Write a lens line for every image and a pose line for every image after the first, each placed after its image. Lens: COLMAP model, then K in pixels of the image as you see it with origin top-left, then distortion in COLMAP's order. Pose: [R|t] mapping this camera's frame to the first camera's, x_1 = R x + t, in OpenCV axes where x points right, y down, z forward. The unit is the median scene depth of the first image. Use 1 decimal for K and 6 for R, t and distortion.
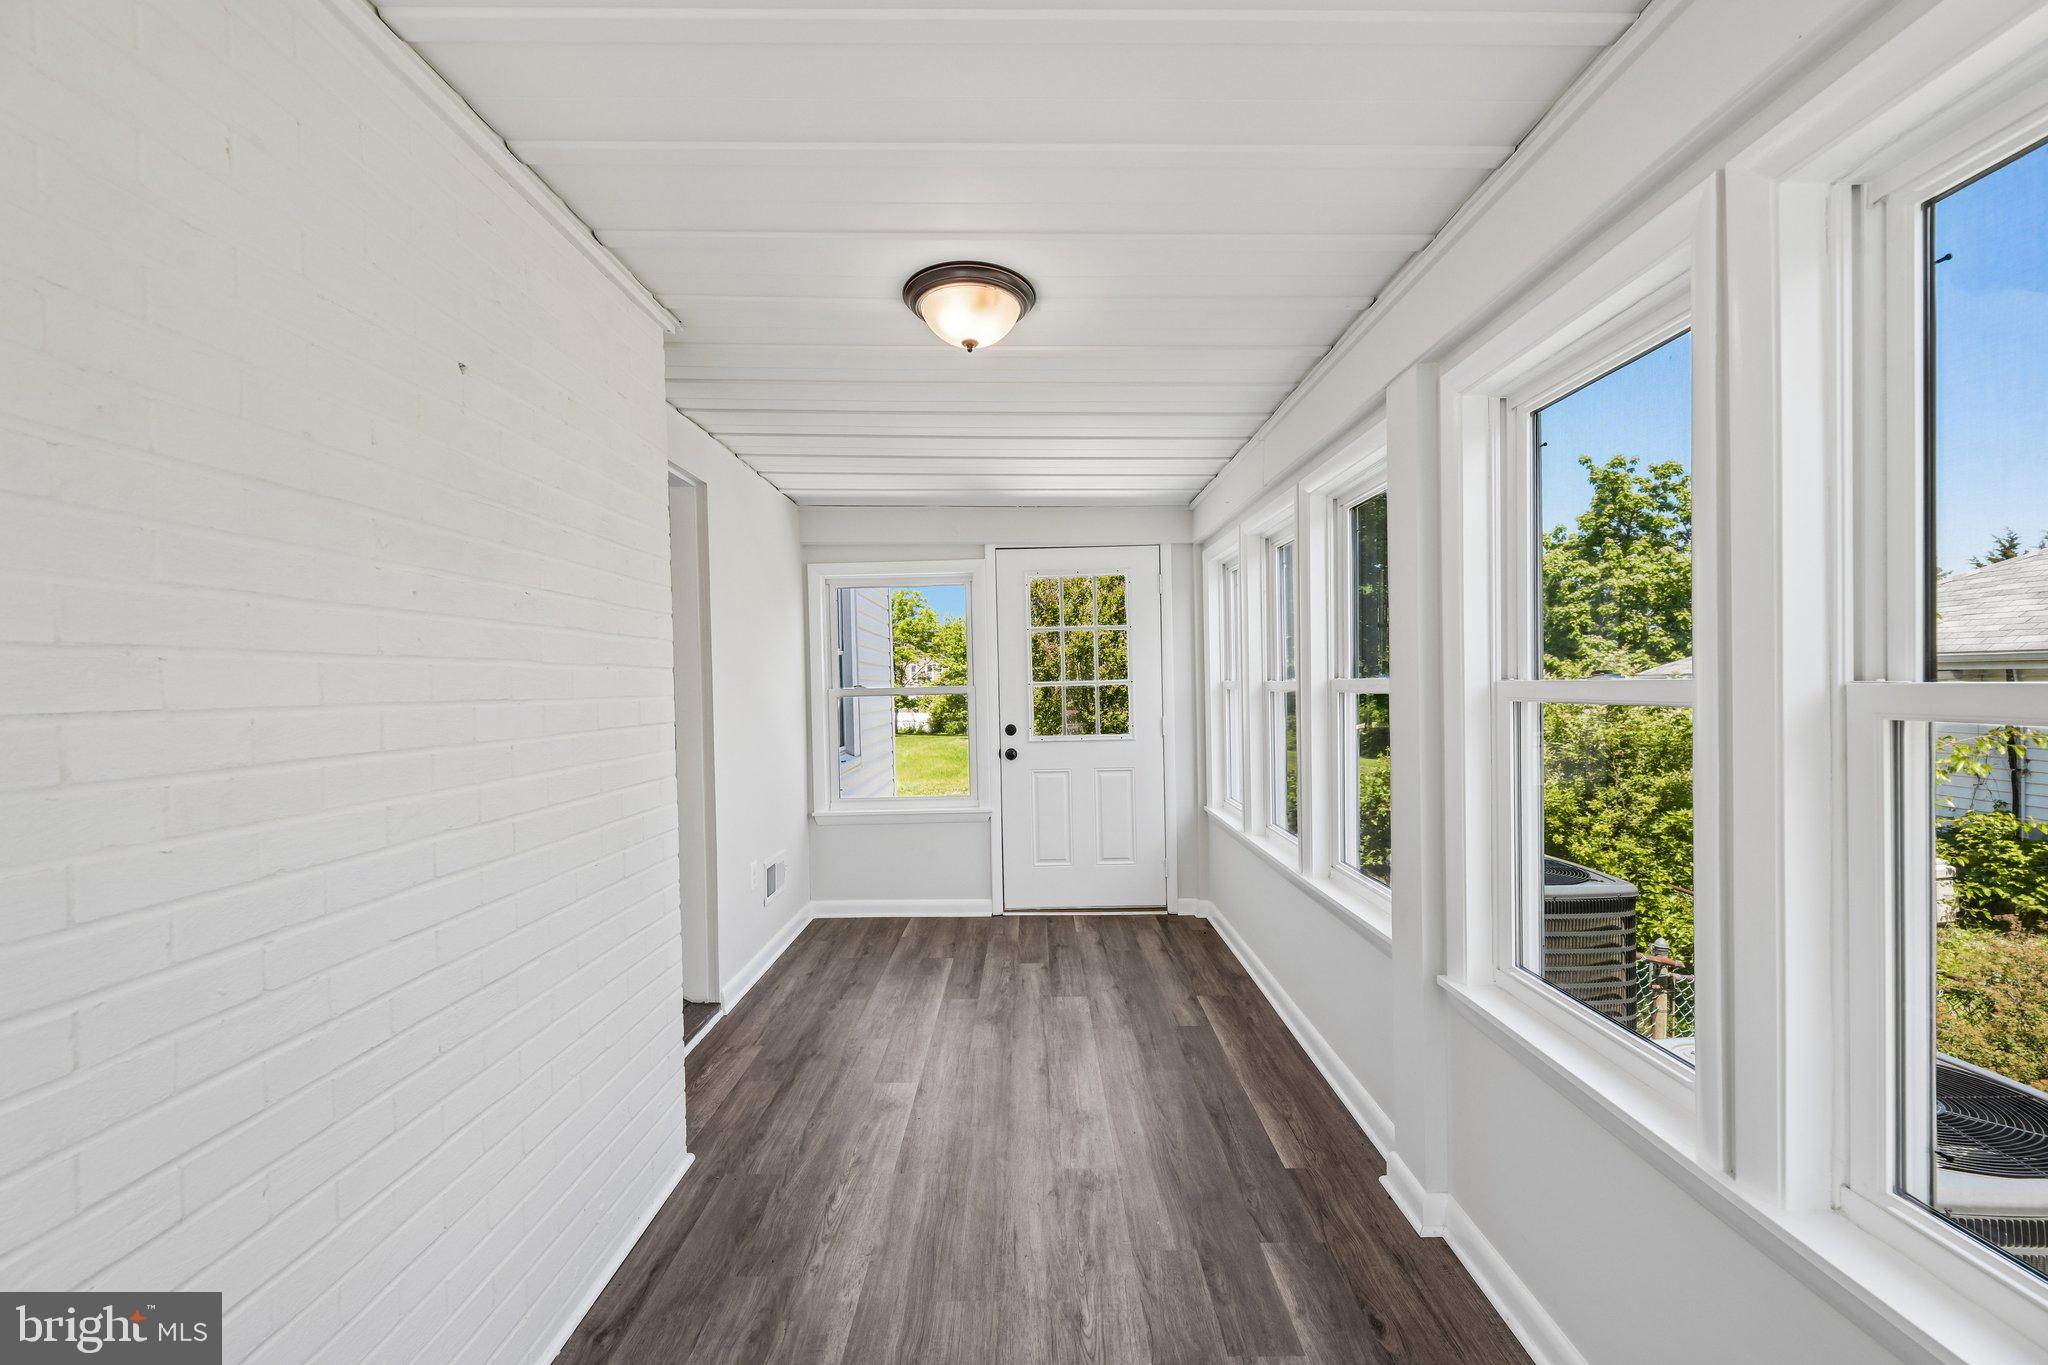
lens RADIAL K [[838.6, 0, 1022.6], [0, 838.6, 668.2], [0, 0, 1]] dist [0.001565, 0.000021]
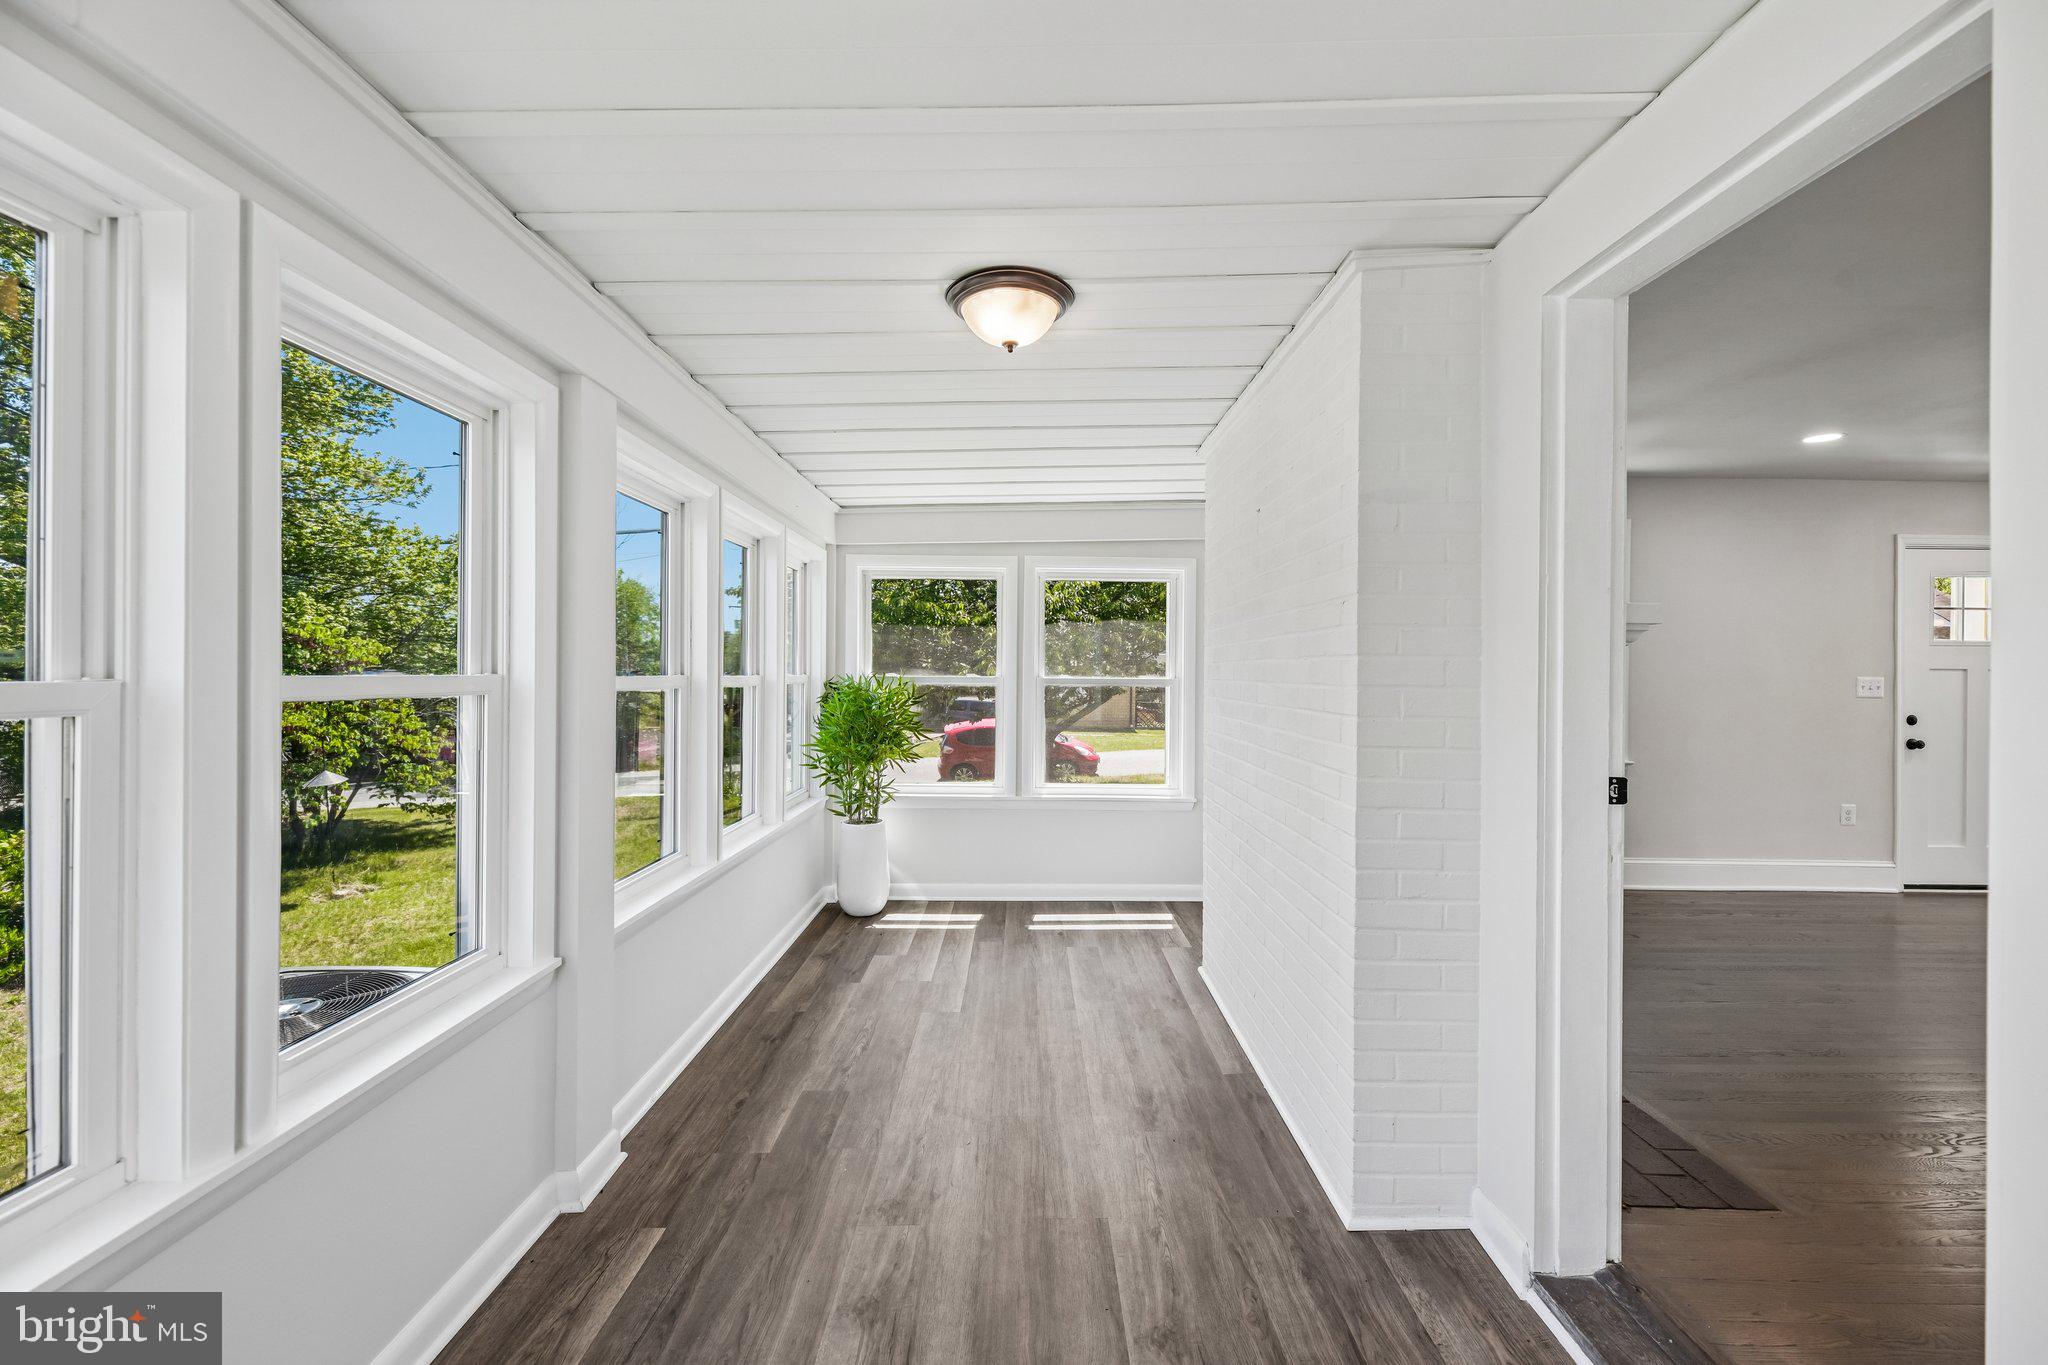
lens RADIAL K [[838.6, 0, 1022.6], [0, 838.6, 668.2], [0, 0, 1]] dist [0.001565, 0.000021]
pose [[-0.999931, 0.010992, -0.004124, -0.067762], [0.011068, 0.999761, -0.018865, 0.029256], [0.003916, -0.018909, -0.999814, 1.993992]]
